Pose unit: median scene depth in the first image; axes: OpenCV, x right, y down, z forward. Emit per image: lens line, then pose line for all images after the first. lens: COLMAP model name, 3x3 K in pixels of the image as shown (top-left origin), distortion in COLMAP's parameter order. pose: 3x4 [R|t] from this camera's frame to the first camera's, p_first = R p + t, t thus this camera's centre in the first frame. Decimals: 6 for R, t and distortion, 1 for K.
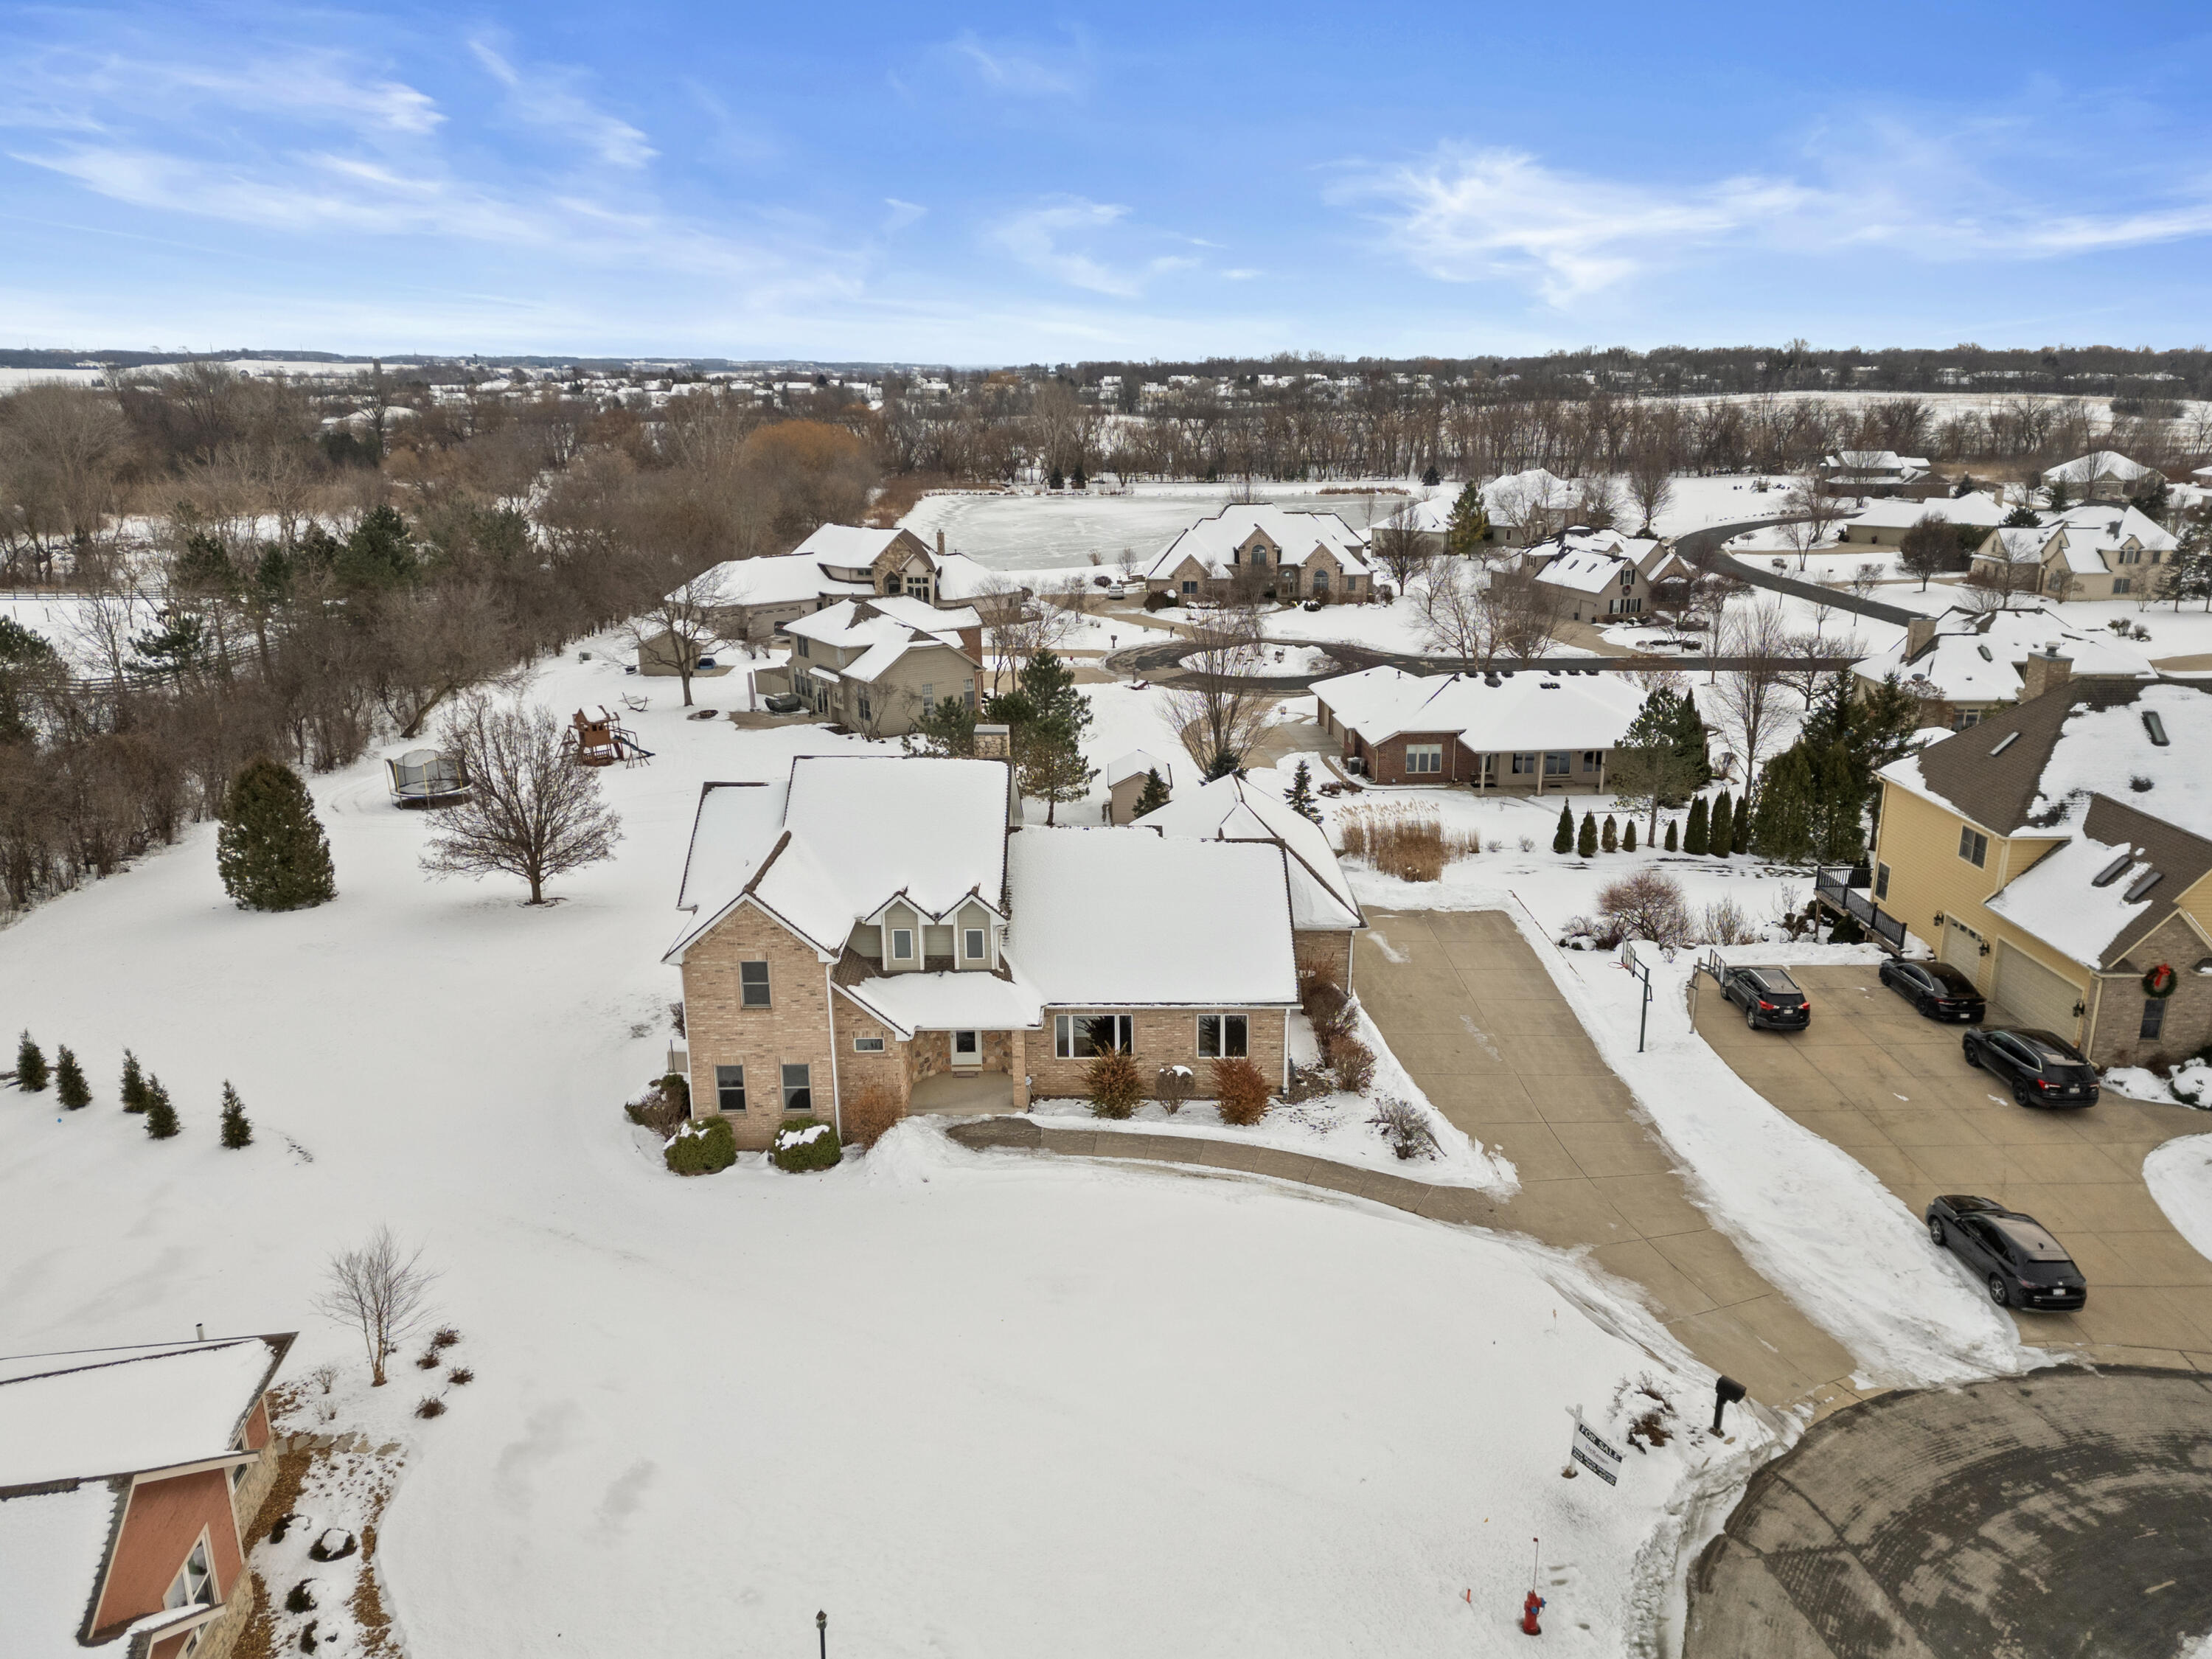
lens RADIAL K [[1562.4, 0, 1108.0], [0, 1562.4, 818.7], [0, 0, 1]] dist [0.086265, -0.095831]
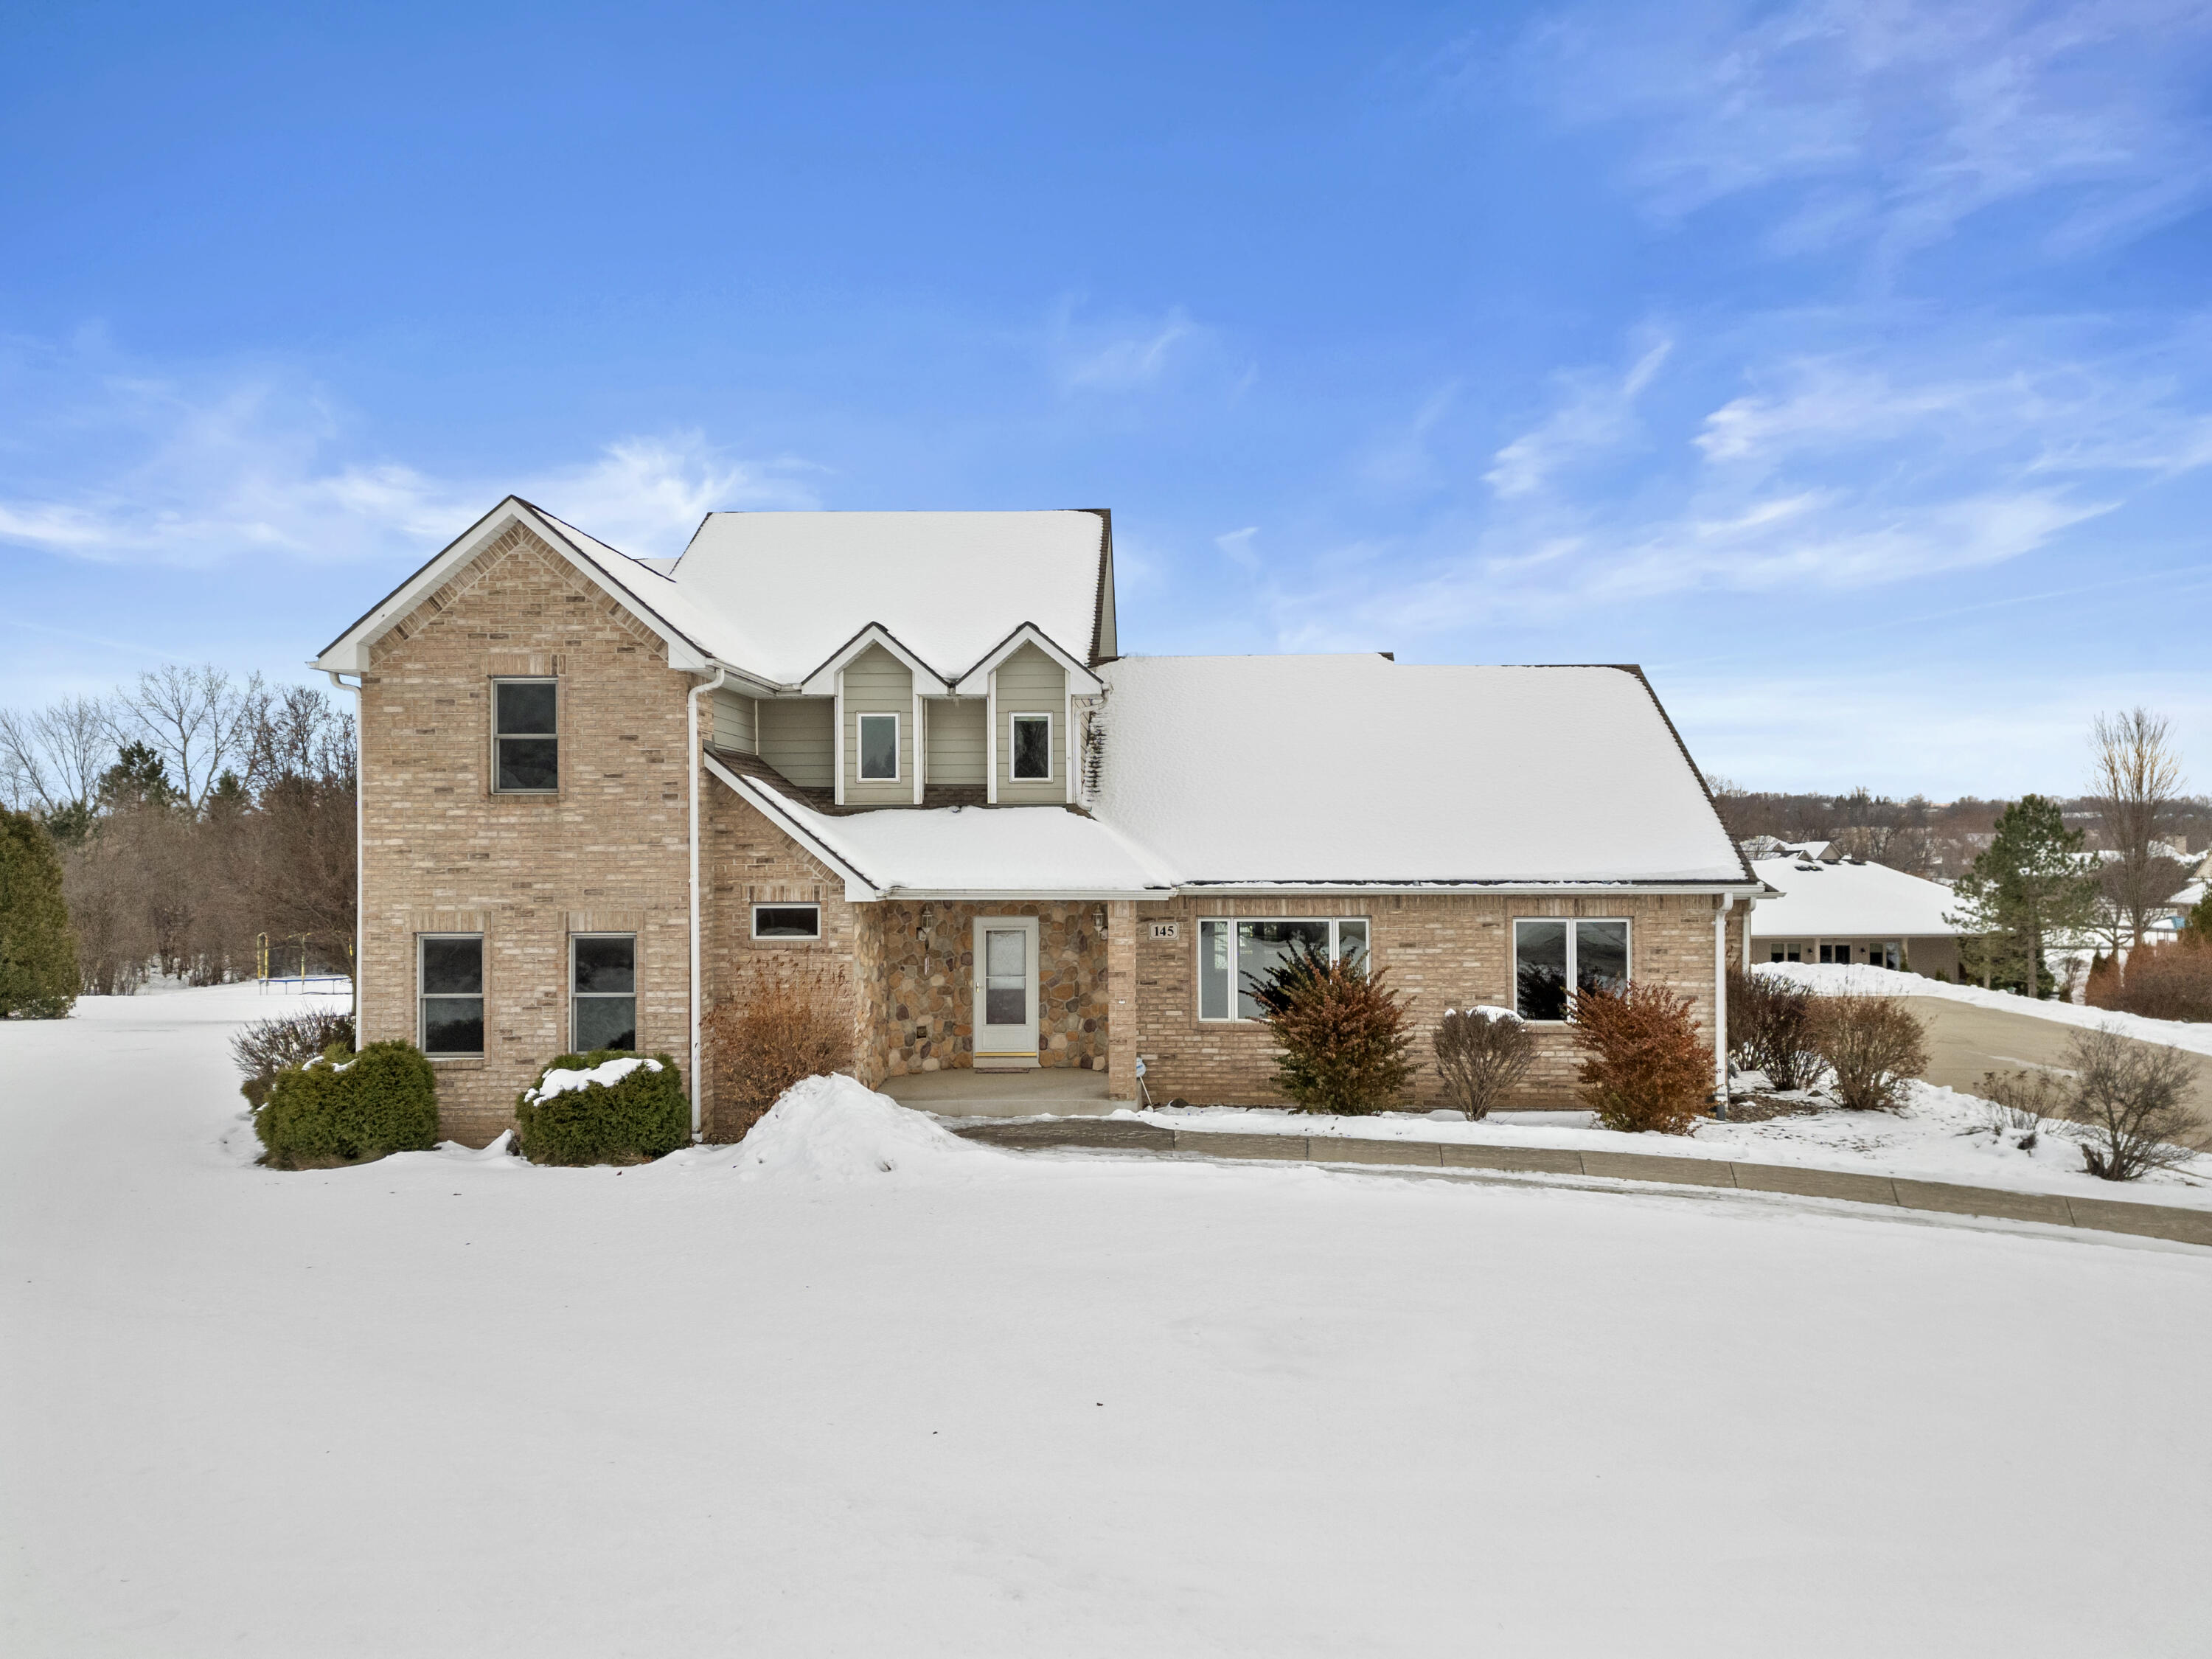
lens RADIAL K [[1587.7, 0, 1106.0], [0, 1587.7, 829.5], [0, 0, 1]] dist [0.085439, -0.084200]
pose [[0.999176, 0.009110, -0.039558, -0.044278], [-0.019226, 0.964459, -0.263533, 0.230285], [0.035751, 0.264077, 0.963839, 0.553722]]
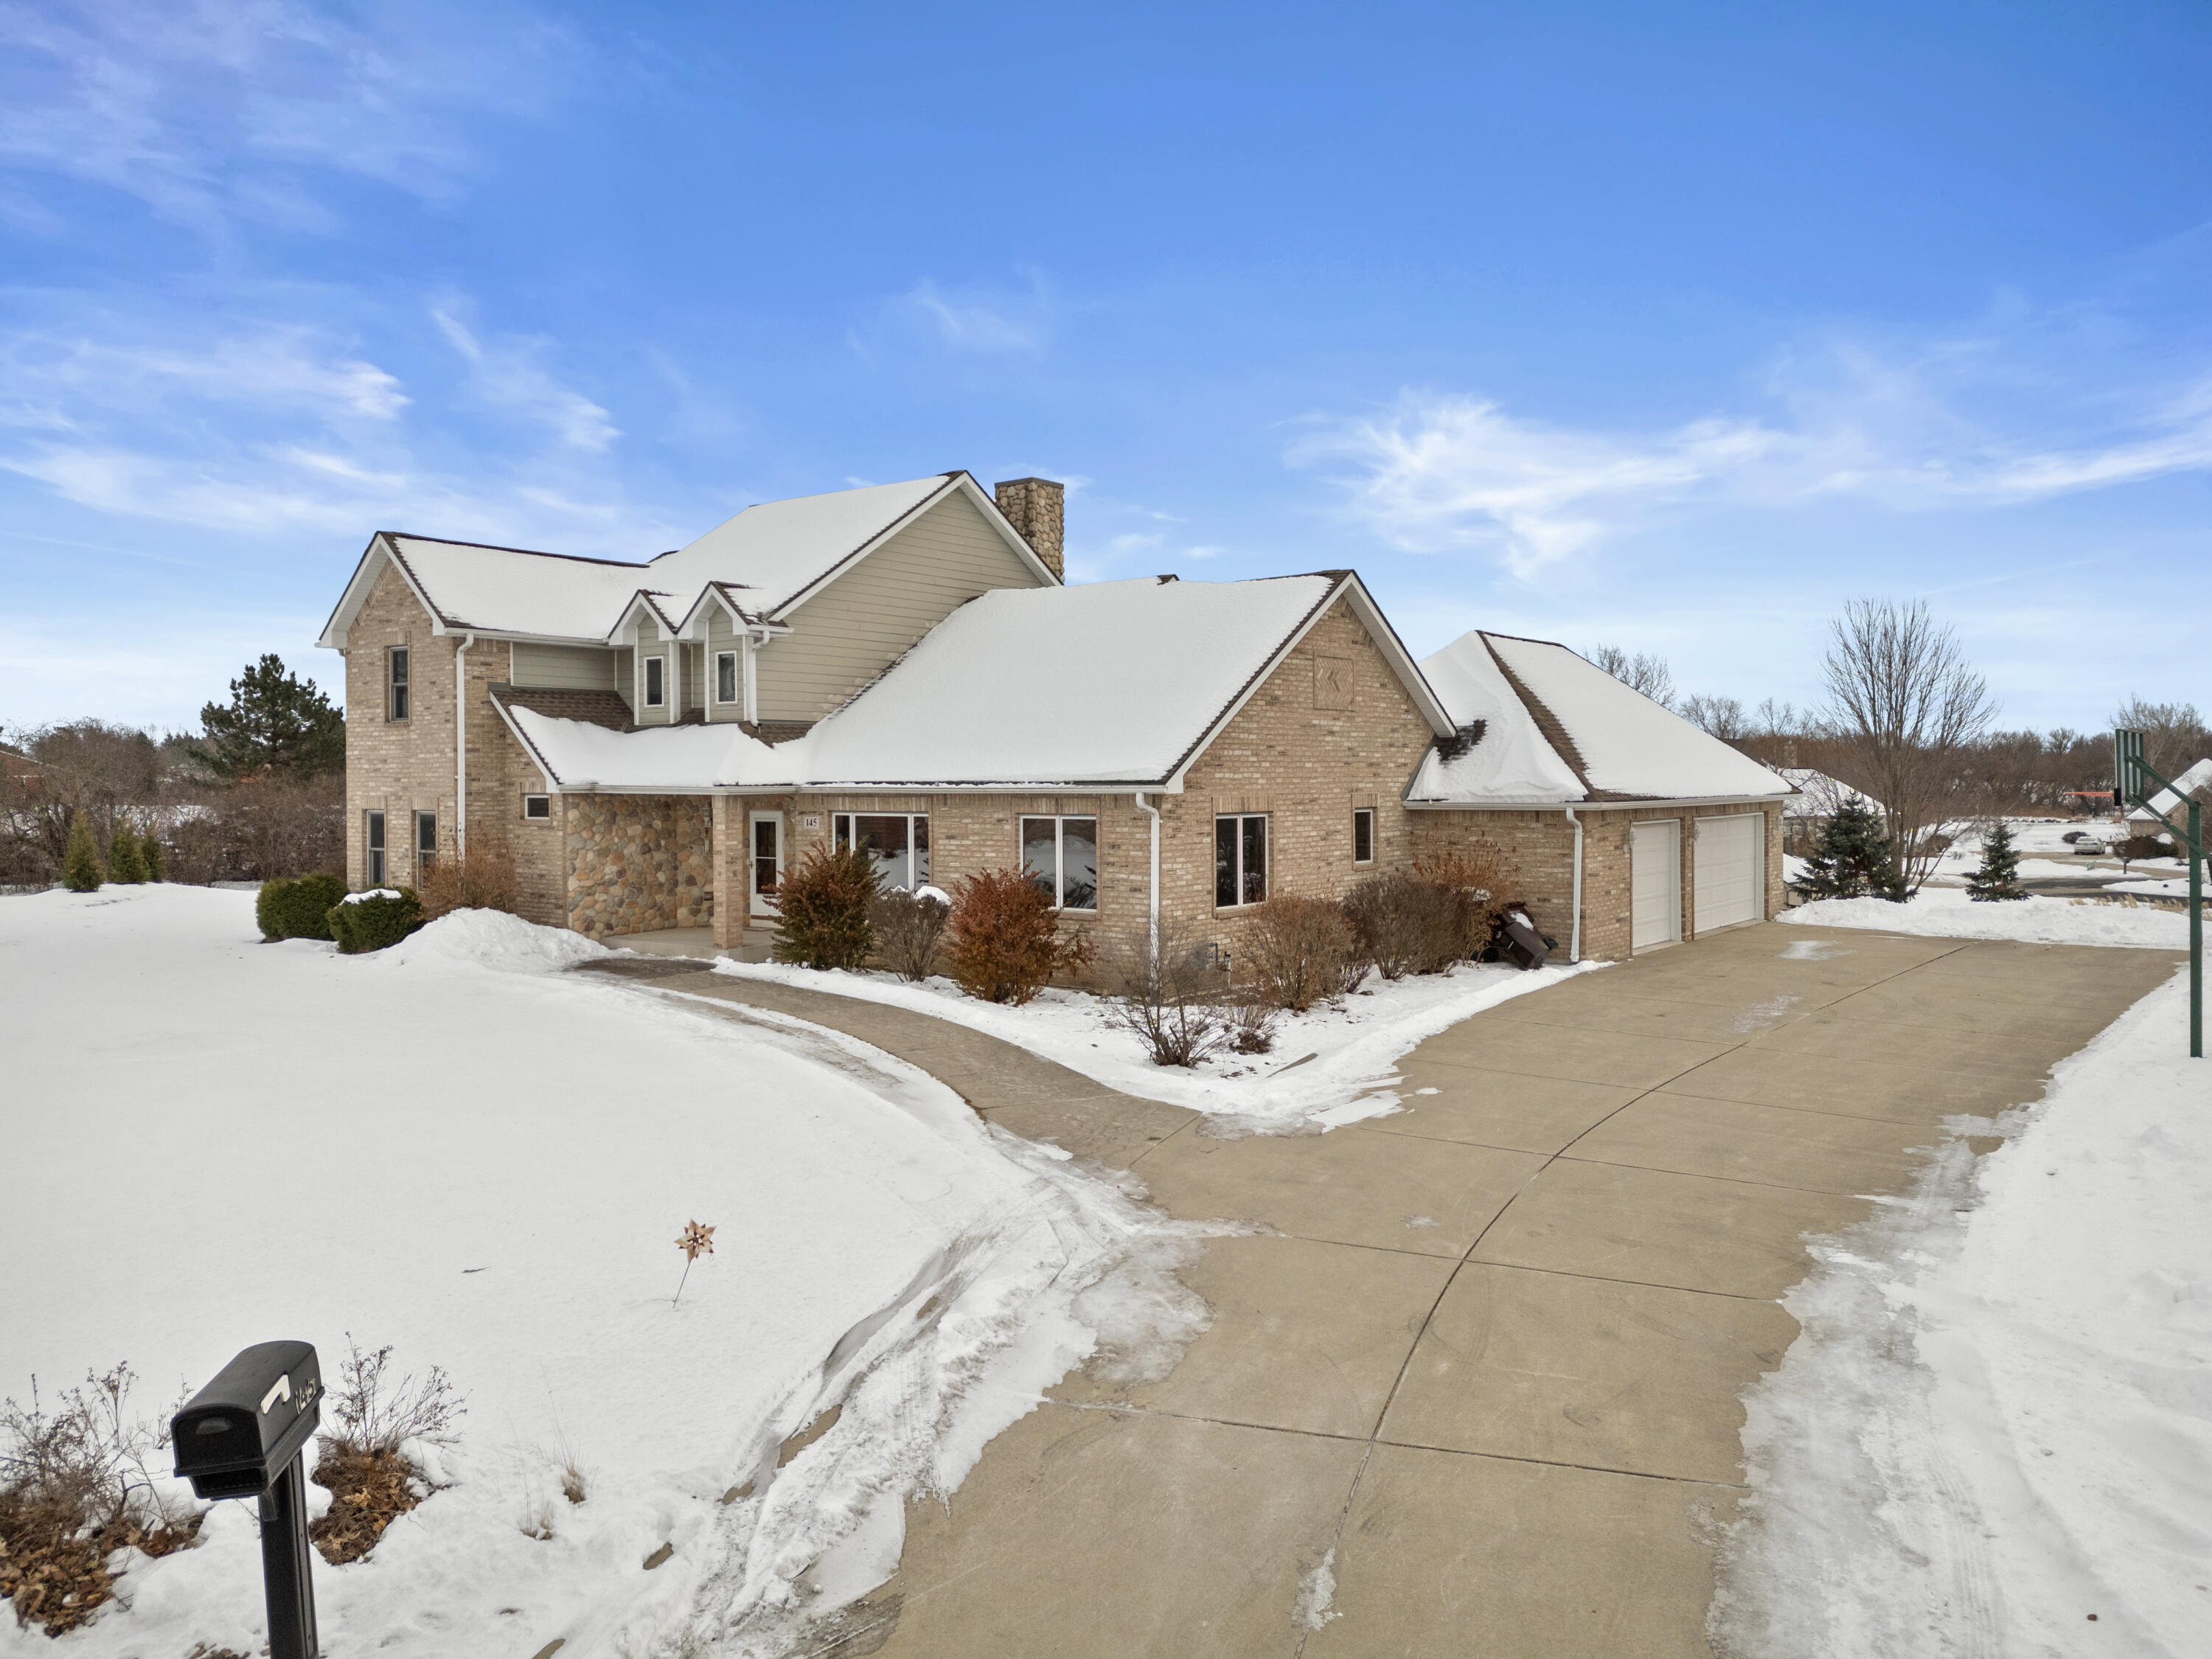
lens RADIAL K [[1565.4, 0, 1086.5], [0, 1565.4, 839.4], [0, 0, 1]] dist [0.056029, -0.002440]
pose [[0.792907, 0.034217, -0.608381, 0.397413], [-0.162299, 0.974214, -0.156733, 0.214963], [0.587331, 0.223015, 0.778015, 0.628704]]
